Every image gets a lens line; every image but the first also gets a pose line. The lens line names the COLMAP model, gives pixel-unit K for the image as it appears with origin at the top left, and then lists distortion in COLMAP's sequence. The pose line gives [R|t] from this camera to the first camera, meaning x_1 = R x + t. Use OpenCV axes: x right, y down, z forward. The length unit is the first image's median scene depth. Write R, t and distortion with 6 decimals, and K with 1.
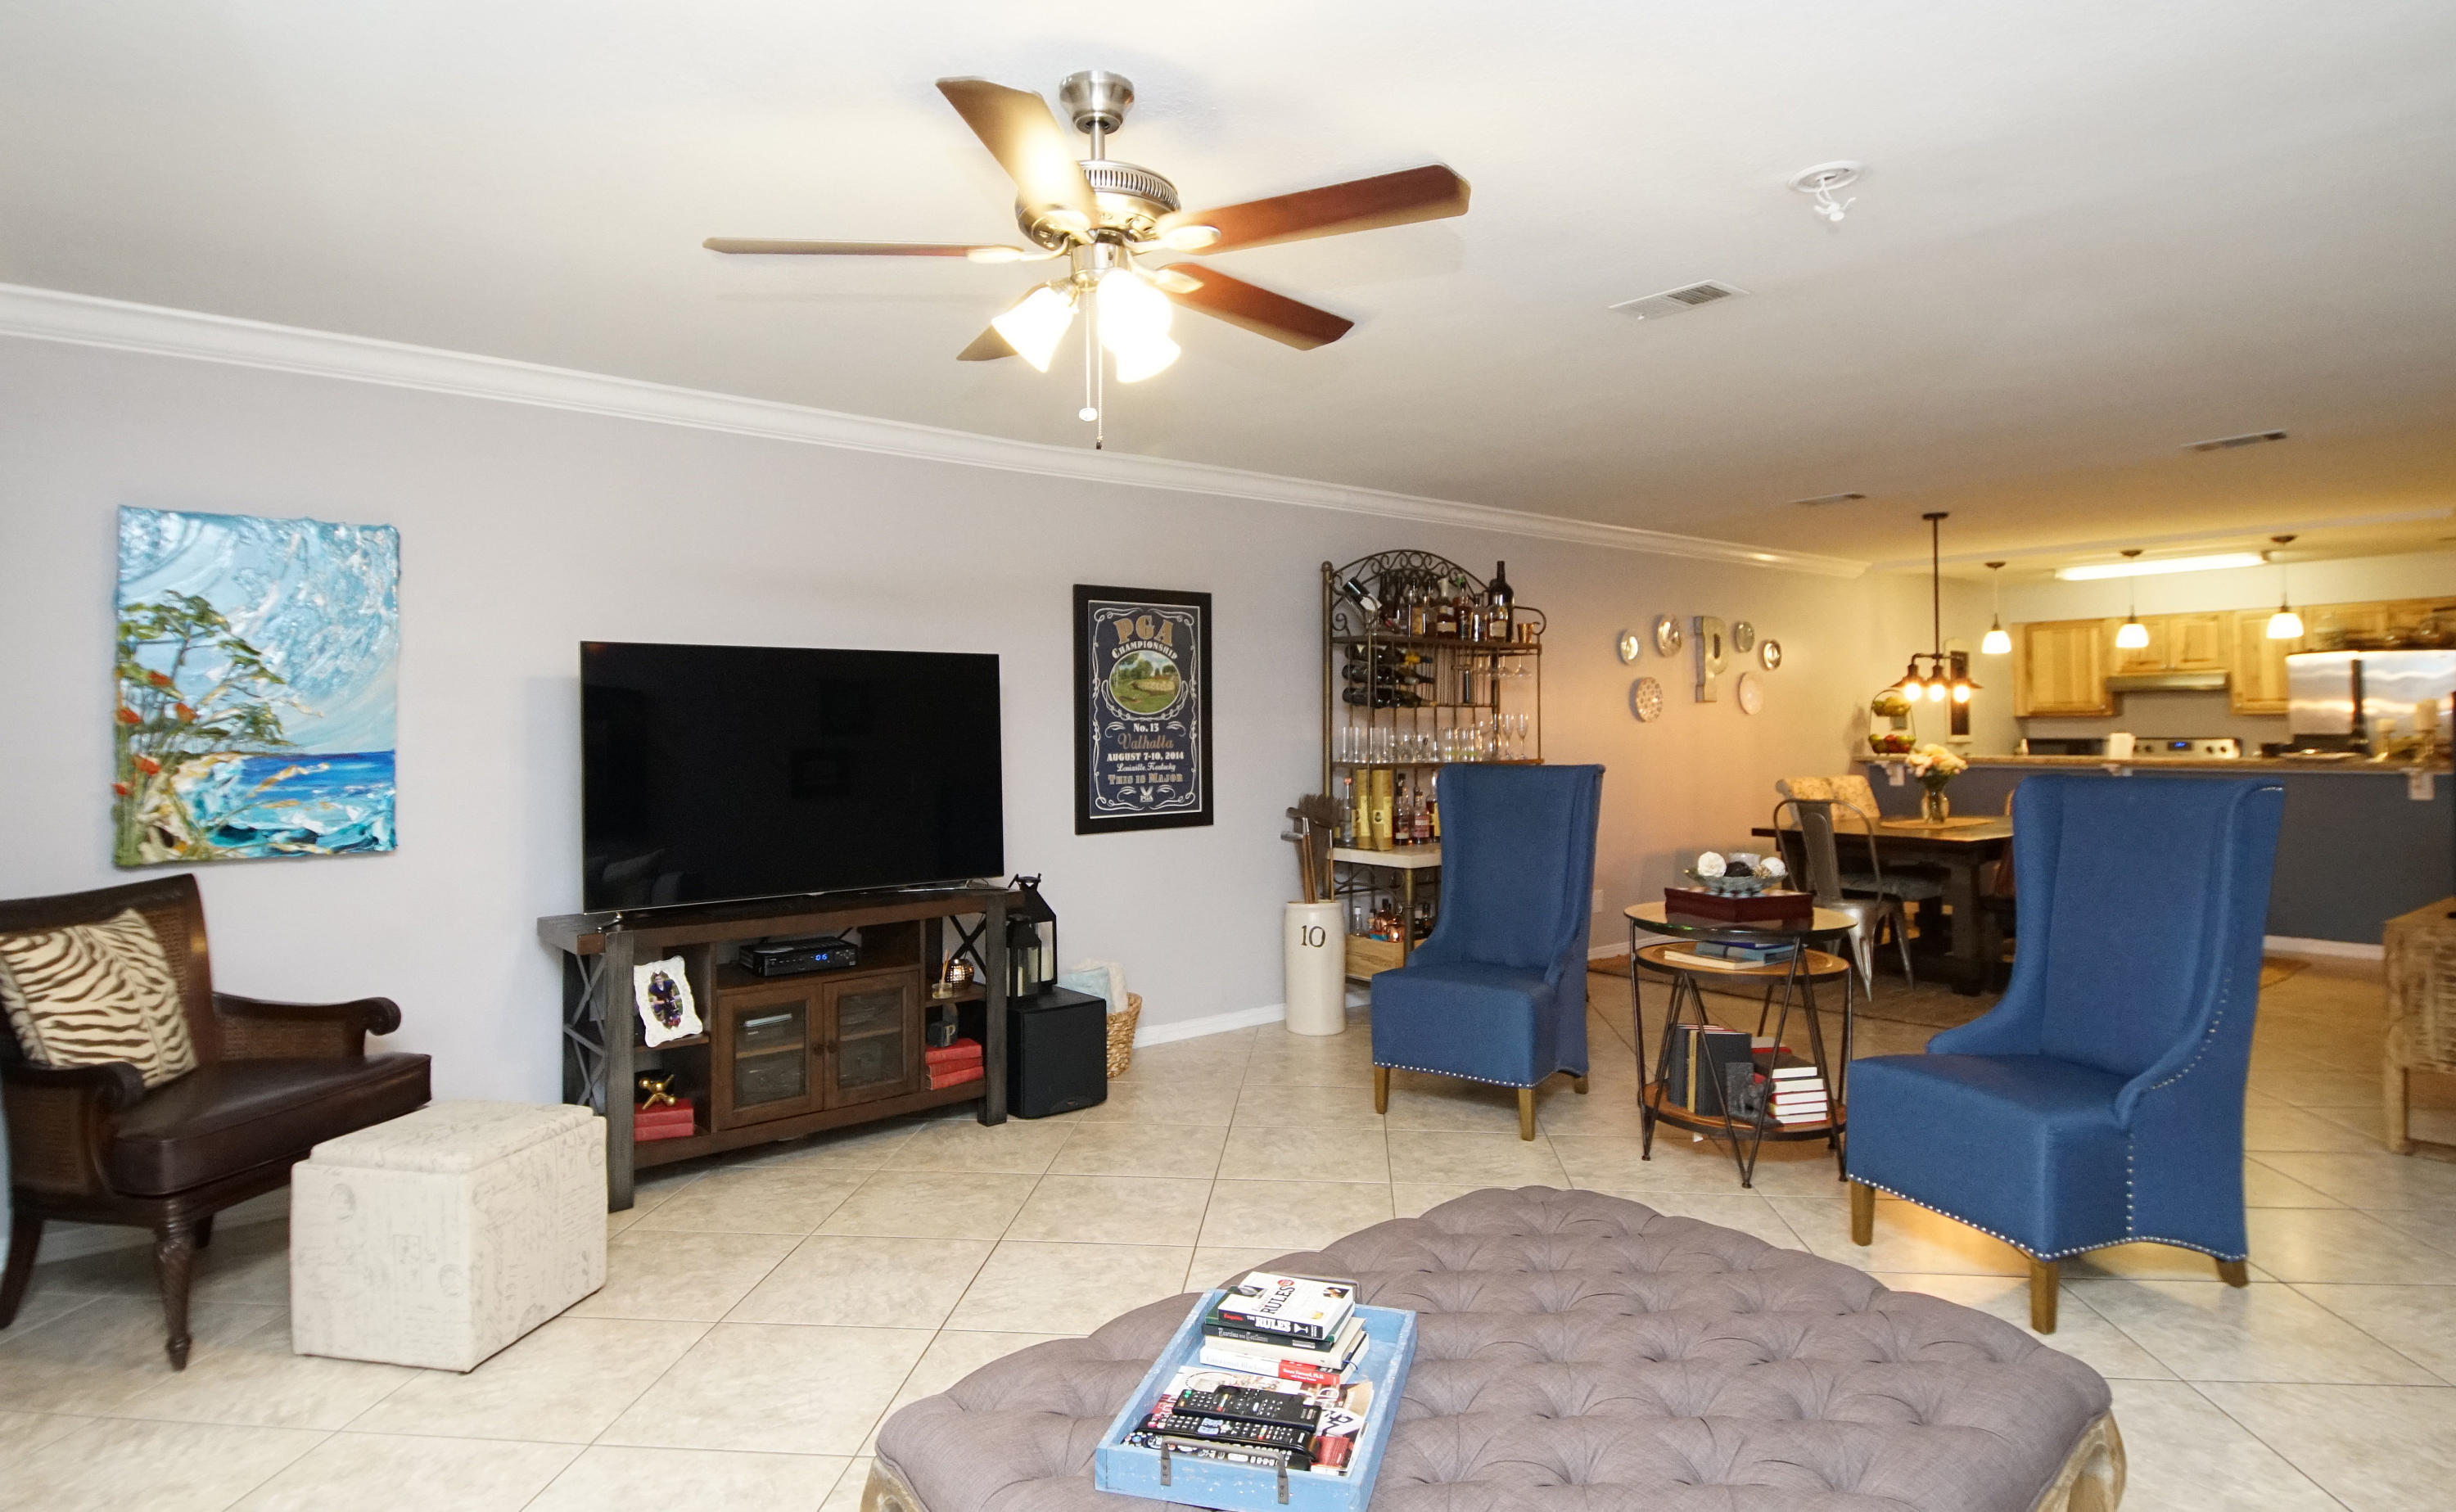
lens RADIAL K [[1314.0, 0, 1205.7], [0, 1314.0, 710.3], [0, 0, 1]] dist [-0.003532, -0.007502]
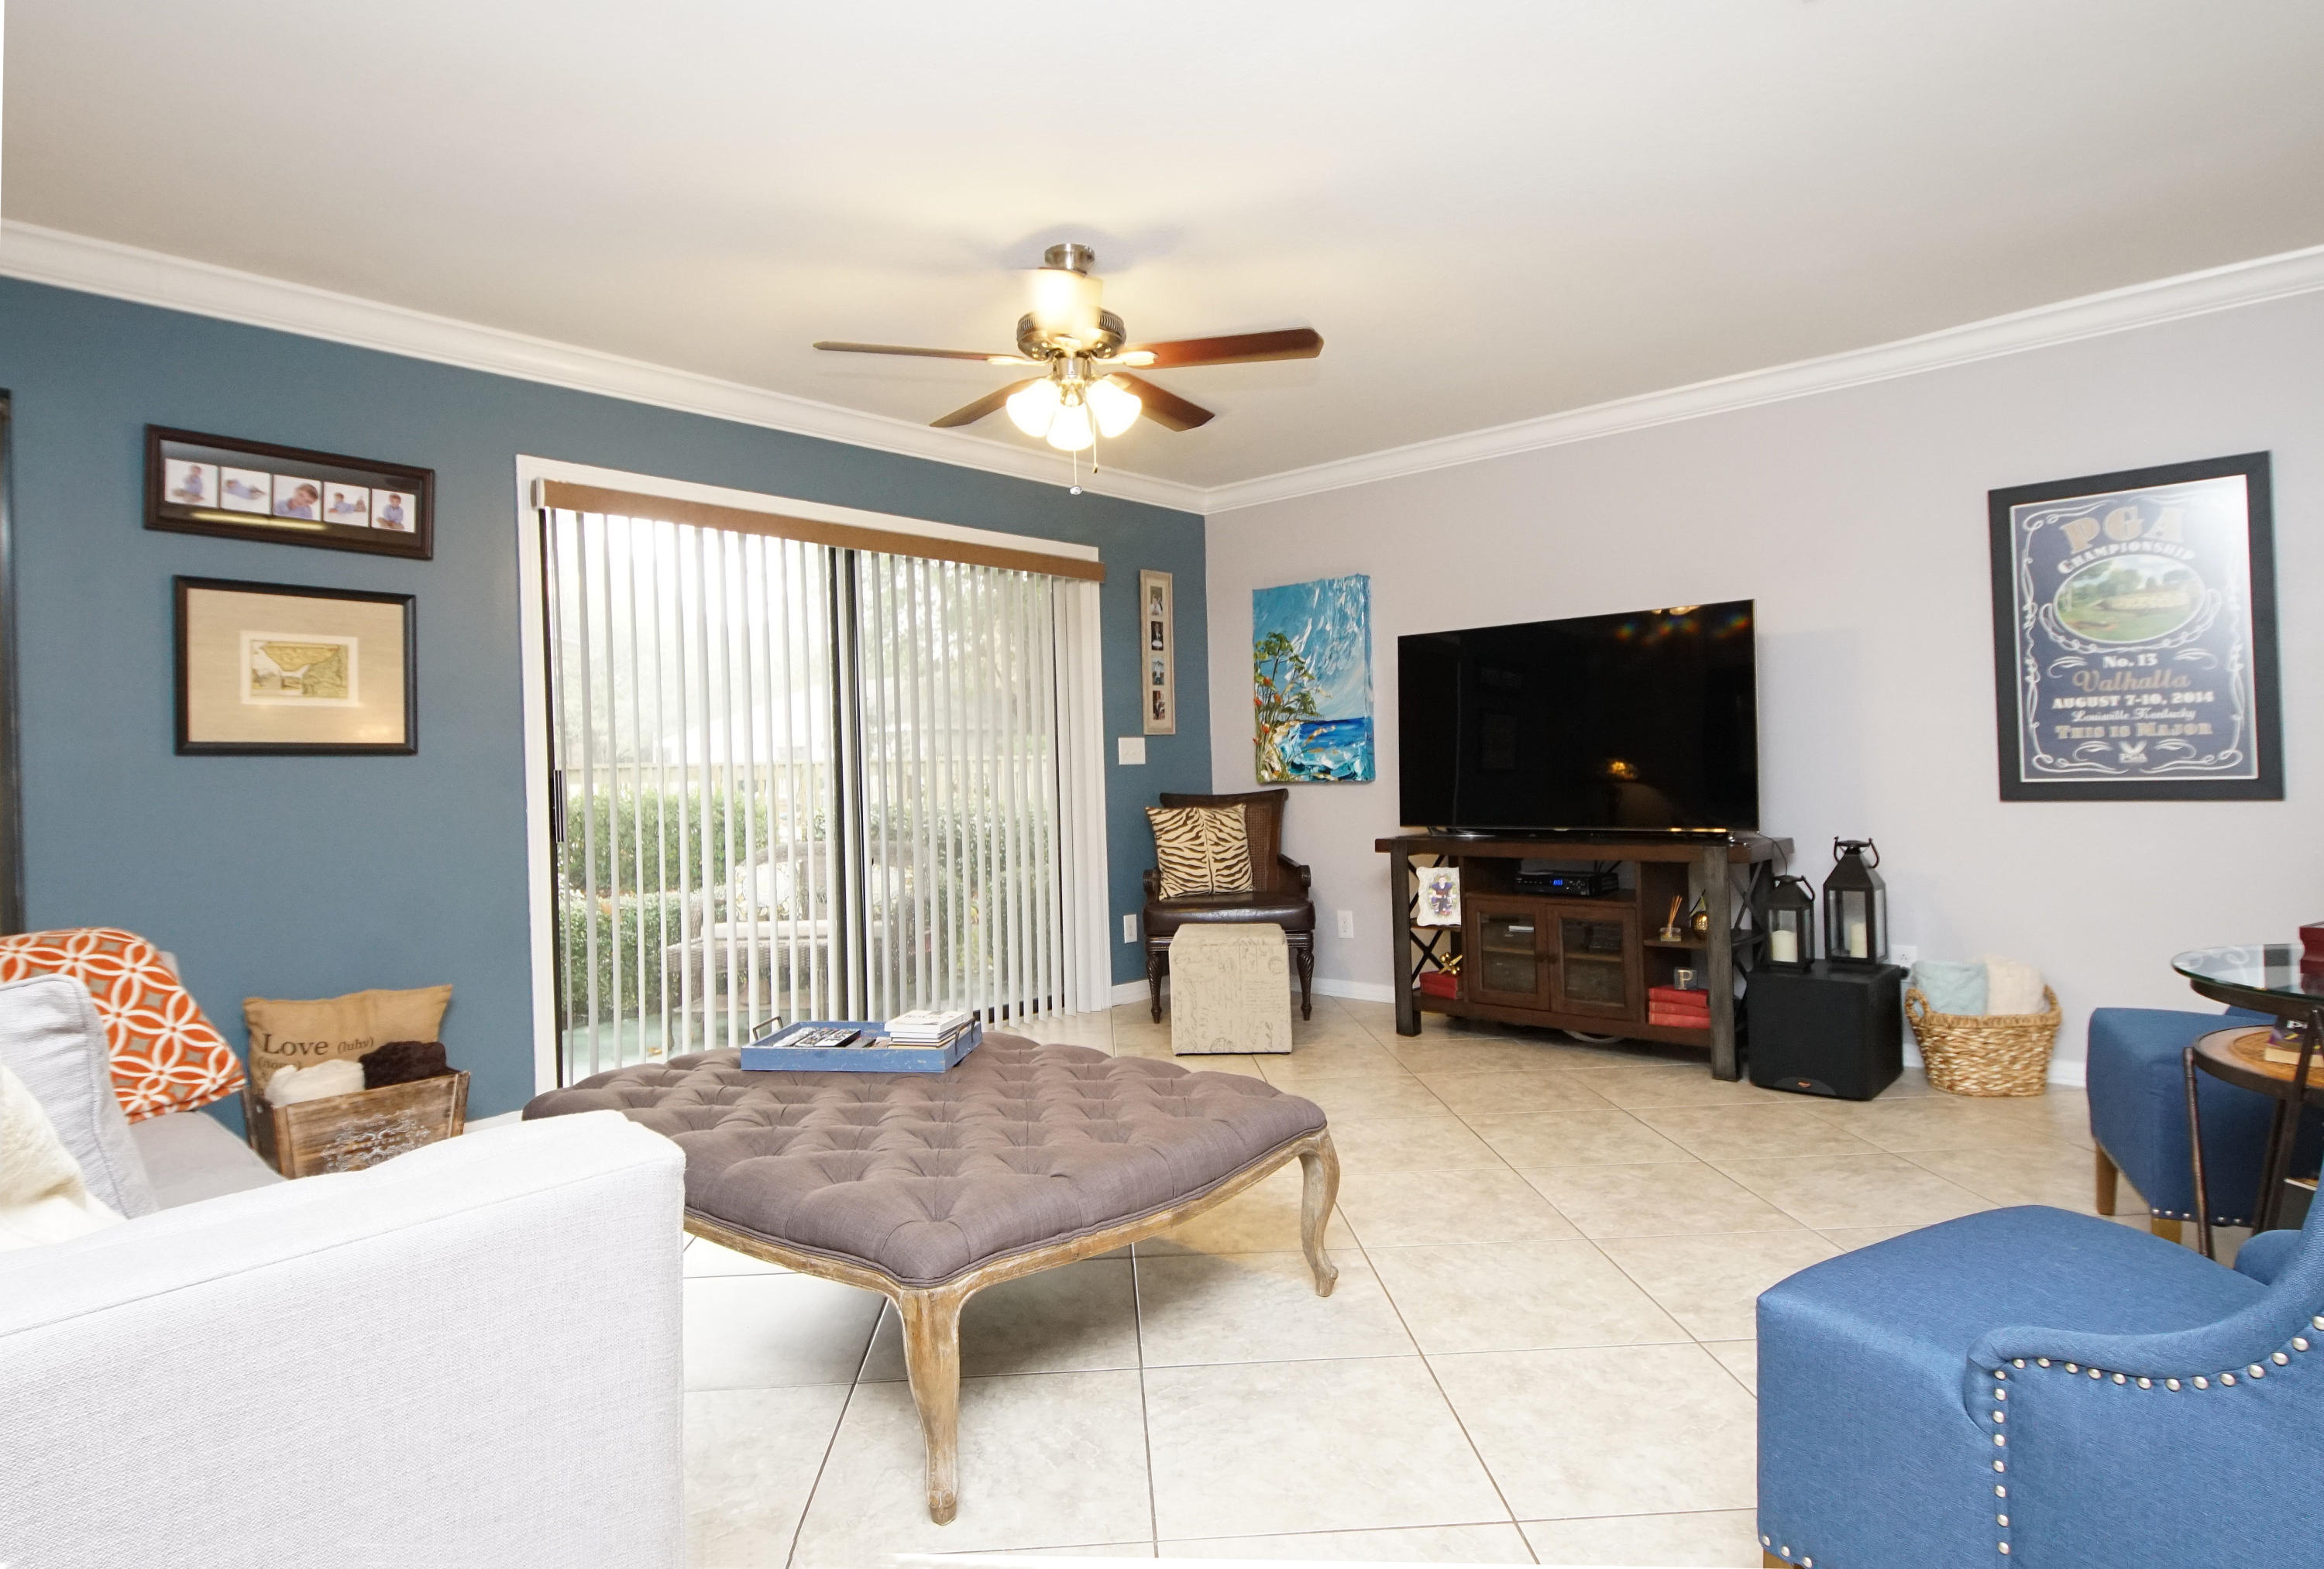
lens RADIAL K [[1265.6, 0, 1168.6], [0, 1265.6, 757.0], [0, 0, 1]] dist [0.020764, -0.013942]
pose [[0.165822, -0.001020, -0.986155, 0.562949], [0.040848, 0.999148, 0.005836, 0.040465], [0.985309, -0.041250, 0.165723, 0.350020]]
